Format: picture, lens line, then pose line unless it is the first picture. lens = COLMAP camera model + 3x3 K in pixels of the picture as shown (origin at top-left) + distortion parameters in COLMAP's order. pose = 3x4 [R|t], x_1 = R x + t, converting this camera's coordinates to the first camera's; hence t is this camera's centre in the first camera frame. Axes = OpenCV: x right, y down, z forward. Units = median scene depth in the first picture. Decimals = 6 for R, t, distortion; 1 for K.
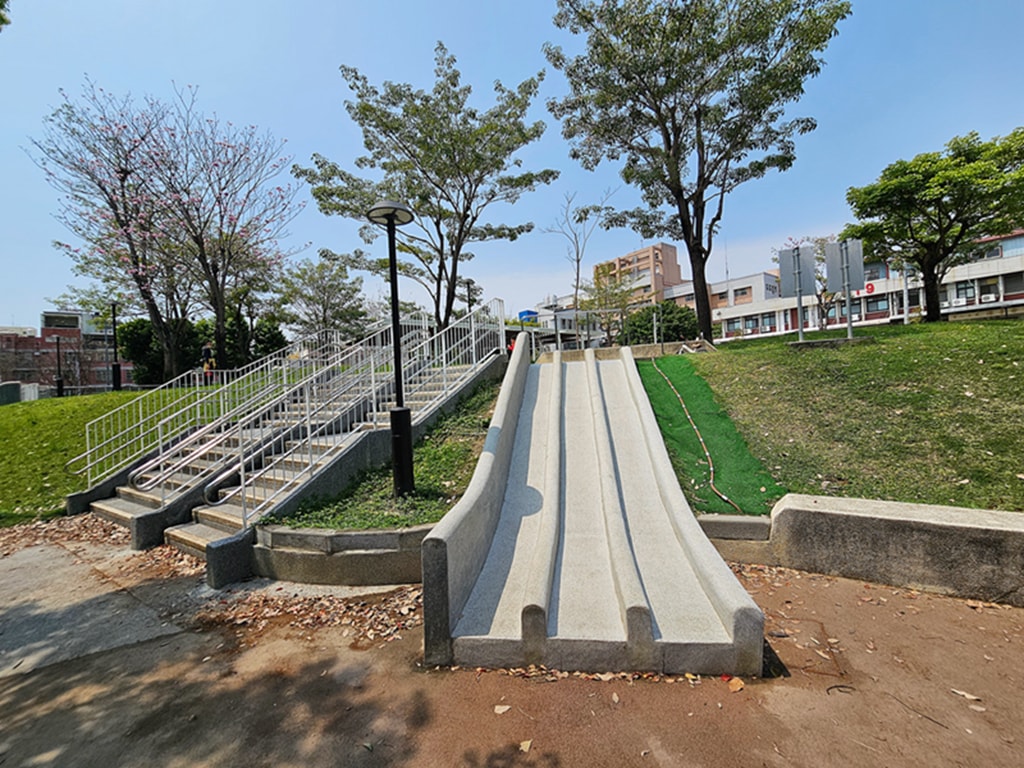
lens RADIAL K [[422.4, 0, 512.0], [0, 422.4, 384.0], [0, 0, 1]] dist [0.001280, 0.000162]
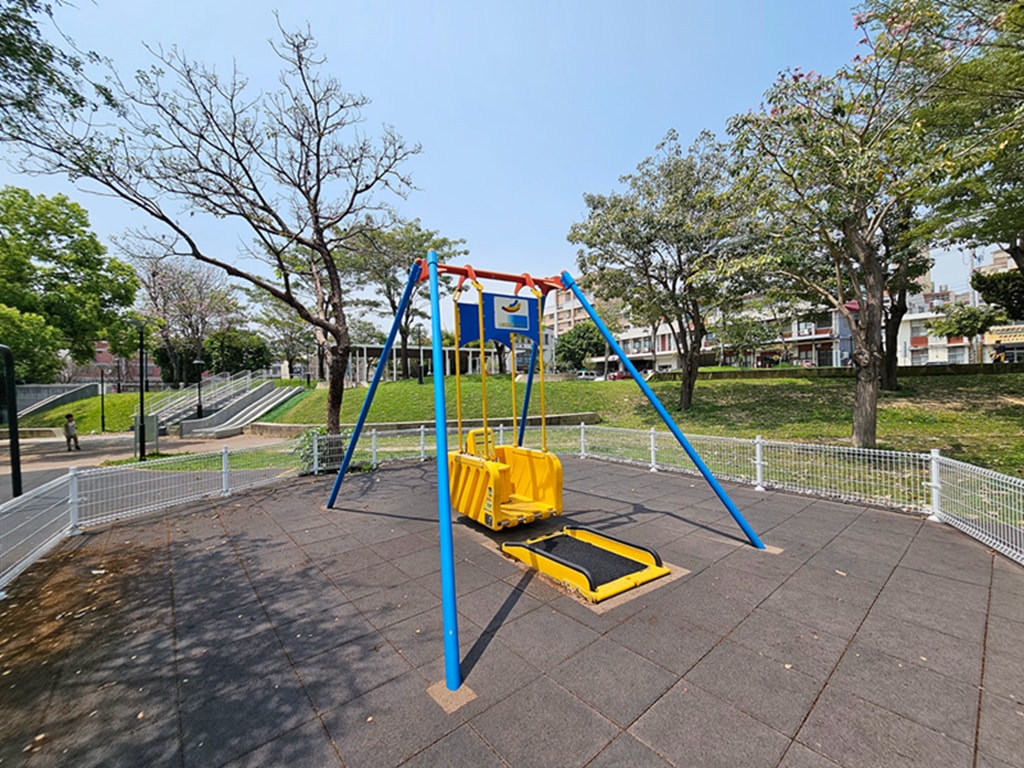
lens RADIAL K [[422.4, 0, 512.0], [0, 422.4, 384.0], [0, 0, 1]] dist [0.001280, 0.000162]
pose [[0.998373, 0.028110, -0.049616, 0.361020], [-0.027962, 0.999602, 0.003677, -0.029231], [0.049699, -0.002284, 0.998762, -0.370706]]
